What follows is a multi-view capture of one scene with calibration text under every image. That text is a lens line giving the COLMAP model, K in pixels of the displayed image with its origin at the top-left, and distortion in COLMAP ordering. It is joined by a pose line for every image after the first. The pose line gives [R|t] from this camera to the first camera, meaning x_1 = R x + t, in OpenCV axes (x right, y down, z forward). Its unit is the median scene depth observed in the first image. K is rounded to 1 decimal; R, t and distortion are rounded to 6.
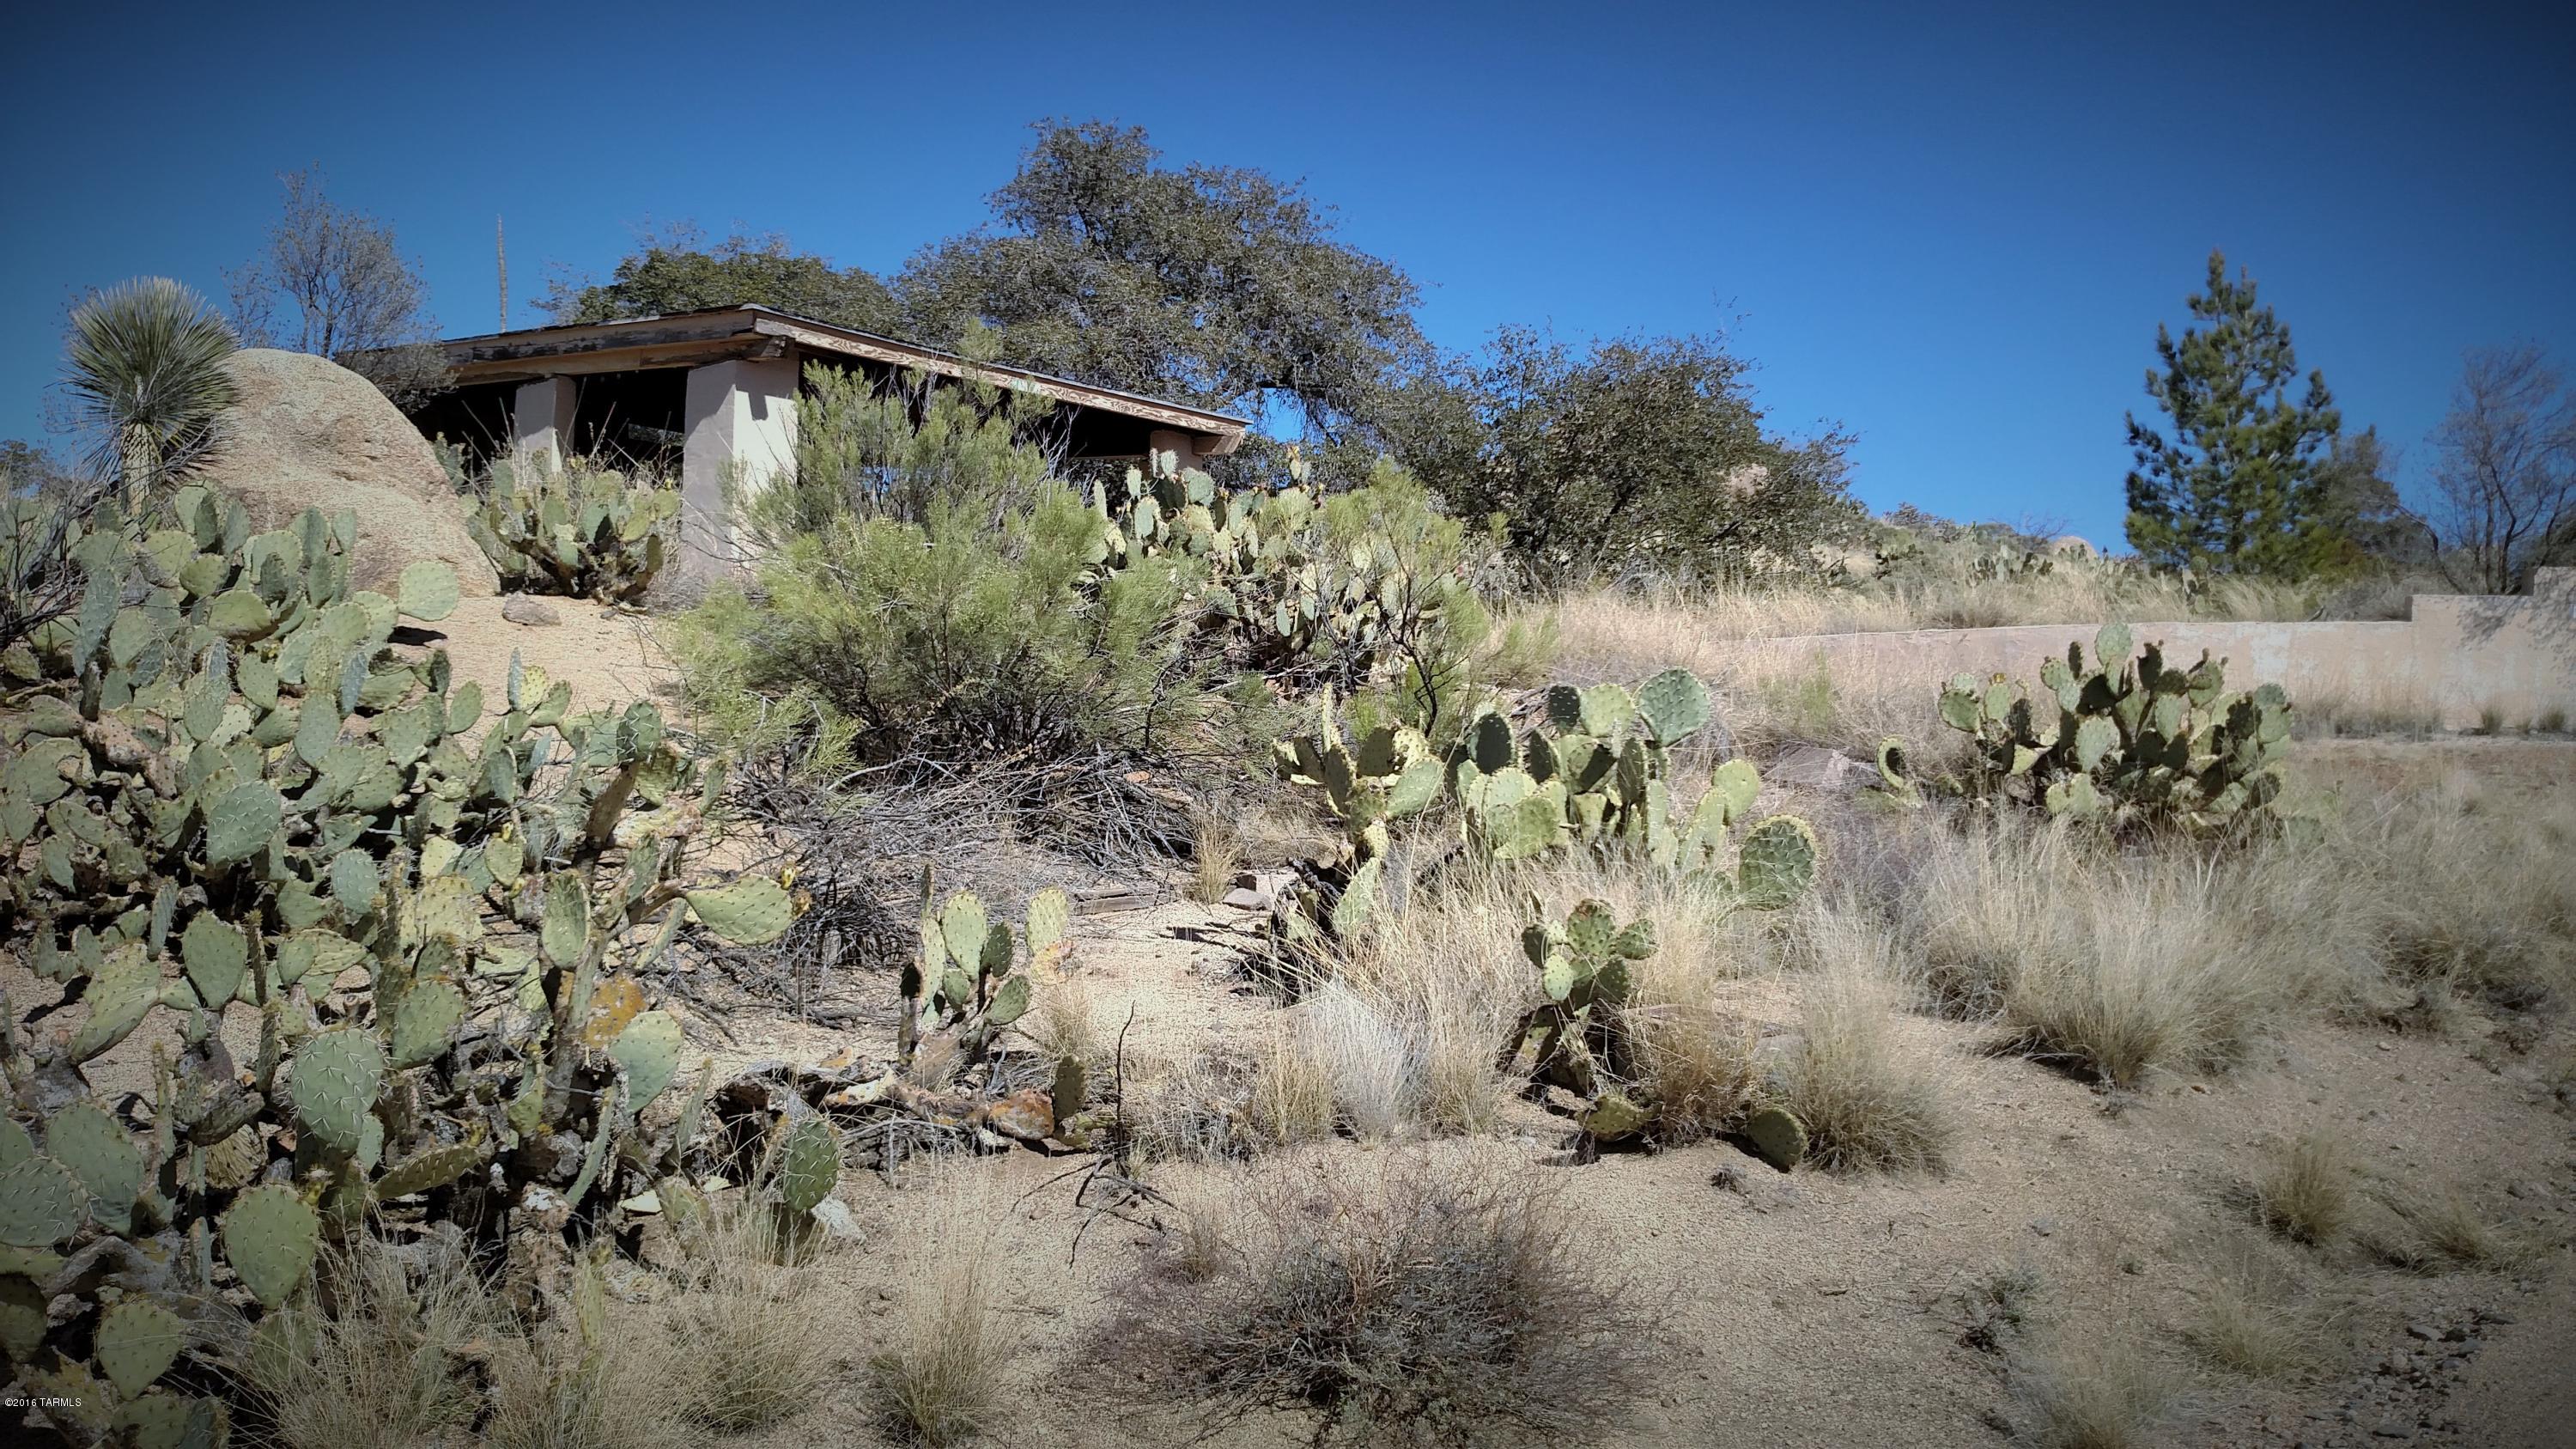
lens RADIAL K [[2001.1, 0, 1277.0], [0, 2001.1, 724.0], [0, 0, 1]] dist [0.003177, -0.009429]
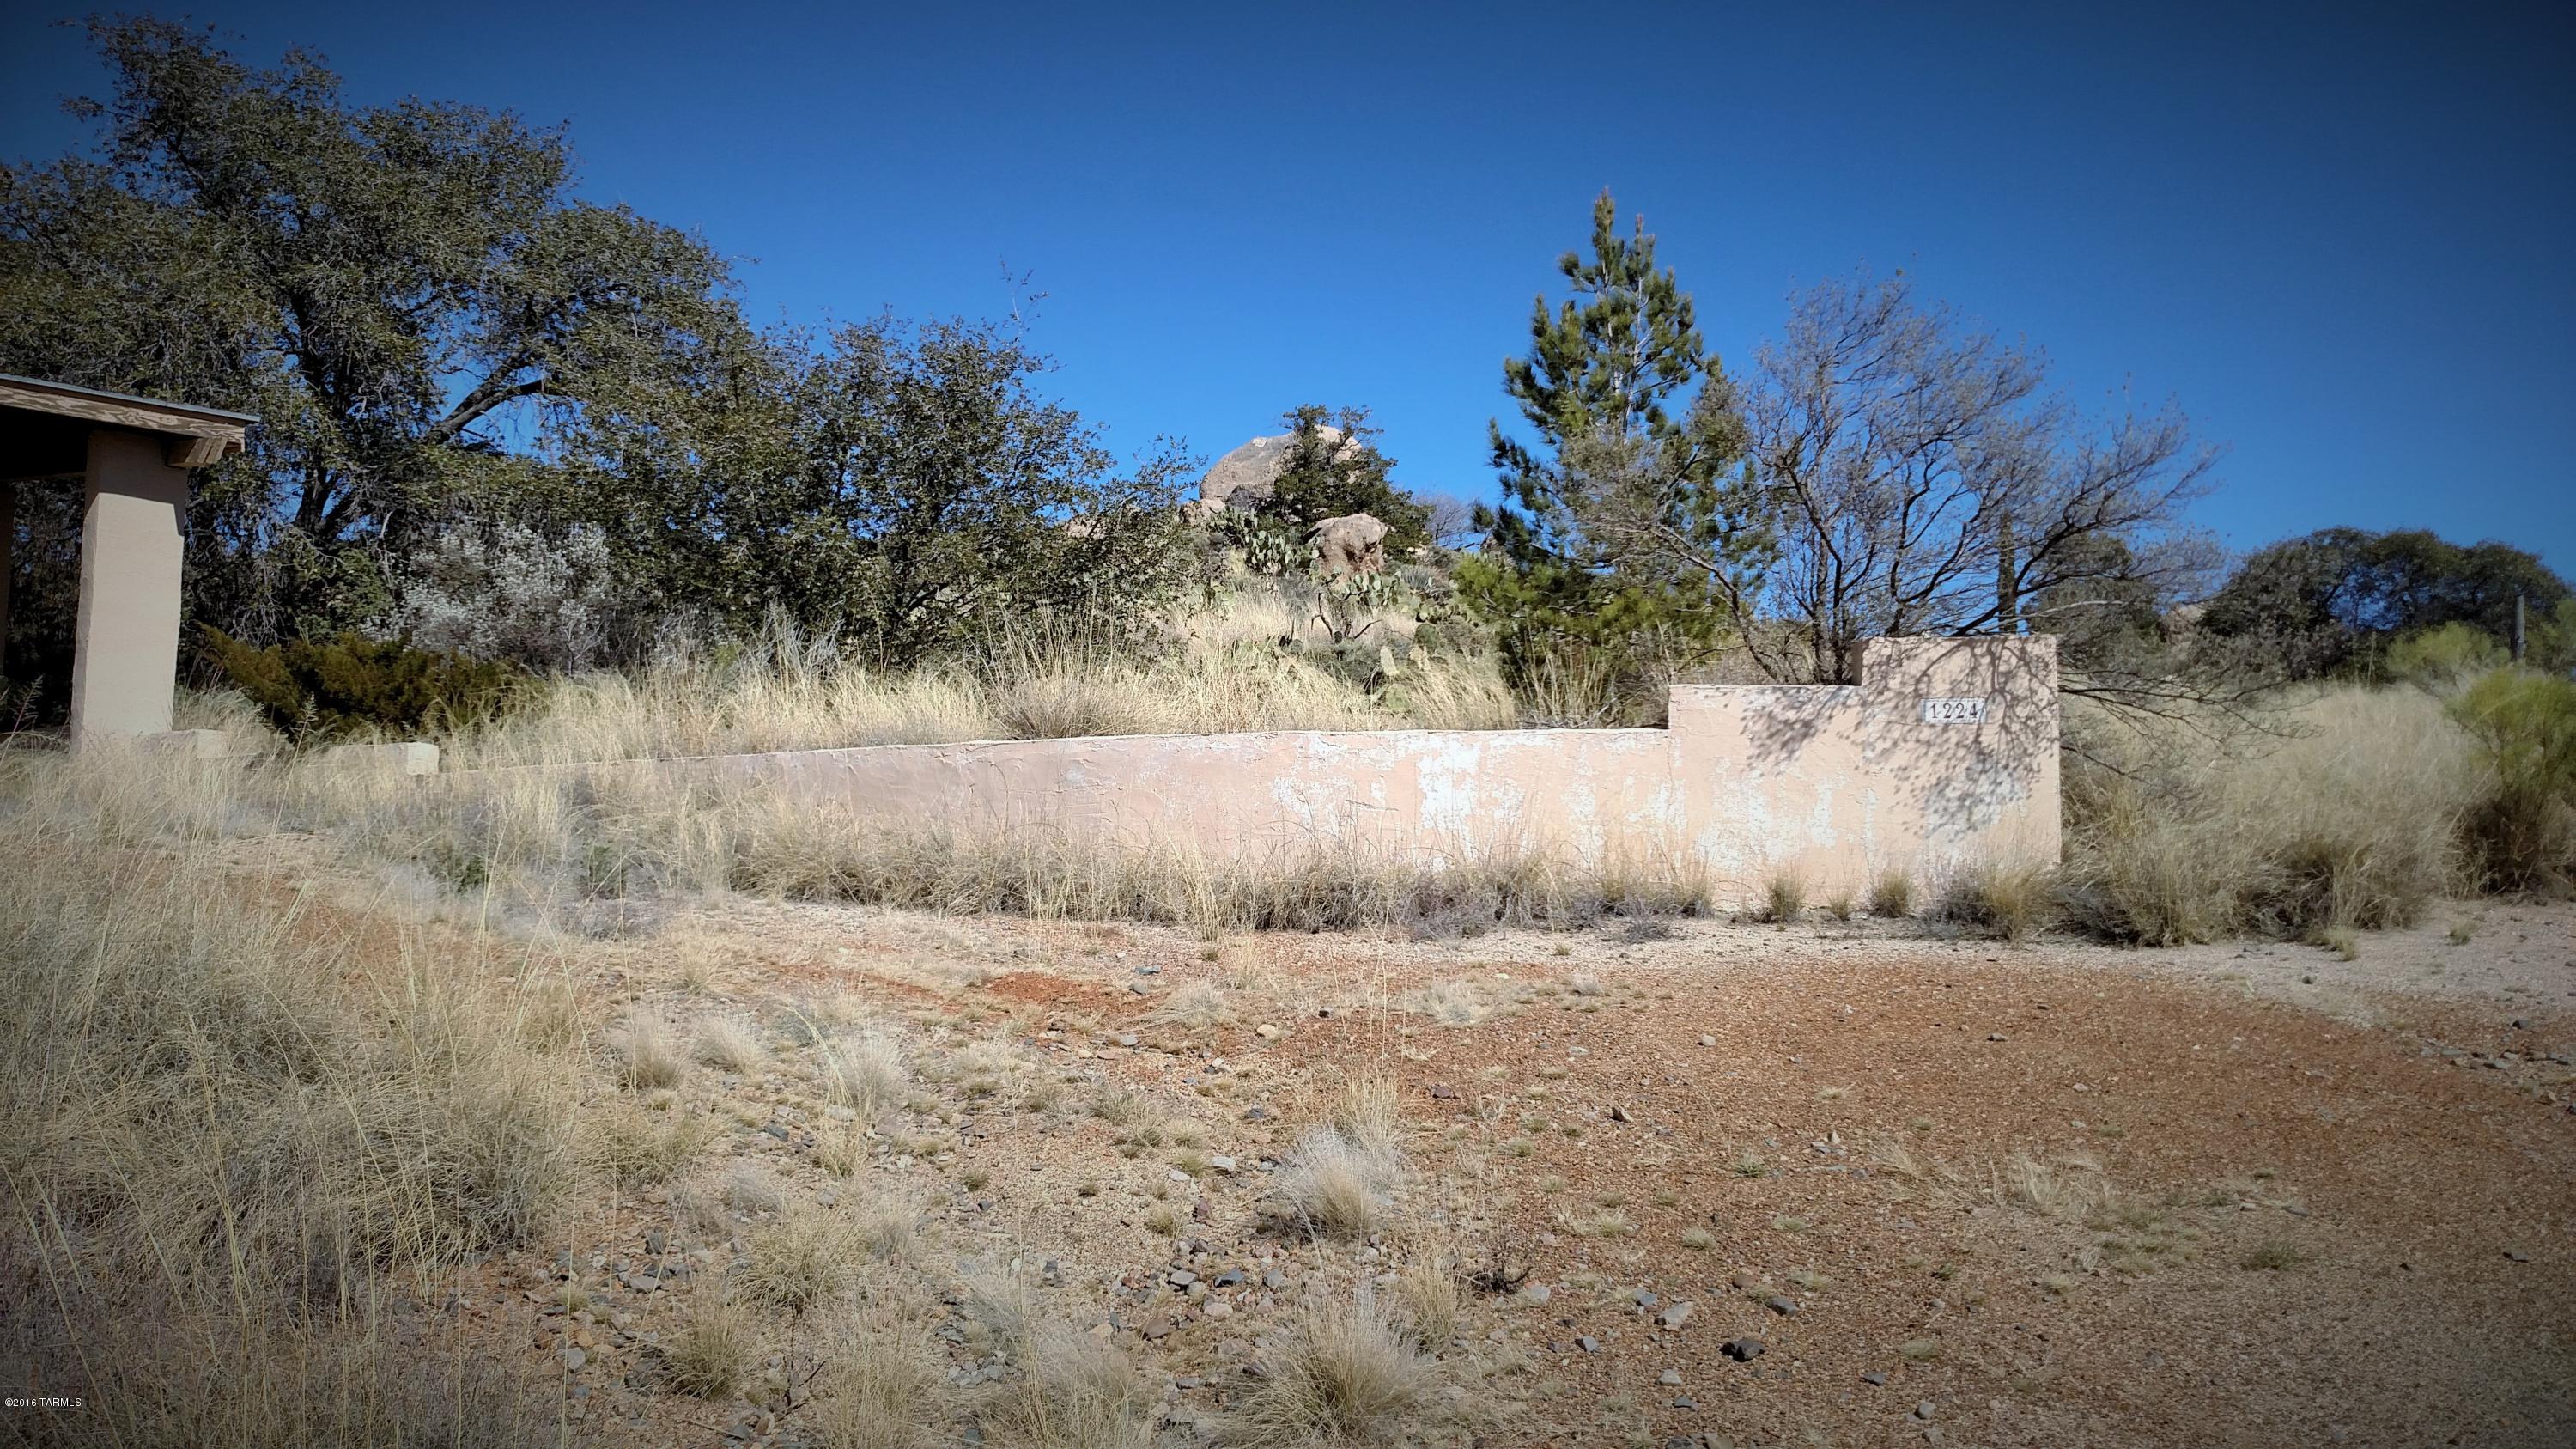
lens RADIAL K [[2001.1, 0, 1297.0], [0, 2001.1, 720.6], [0, 0, 1]] dist [0.003177, -0.009429]
pose [[0.994731, -0.005861, 0.102354, 0.361643], [0.009297, 0.999408, -0.033126, -0.032057], [-0.102099, 0.033903, 0.994196, 0.381775]]
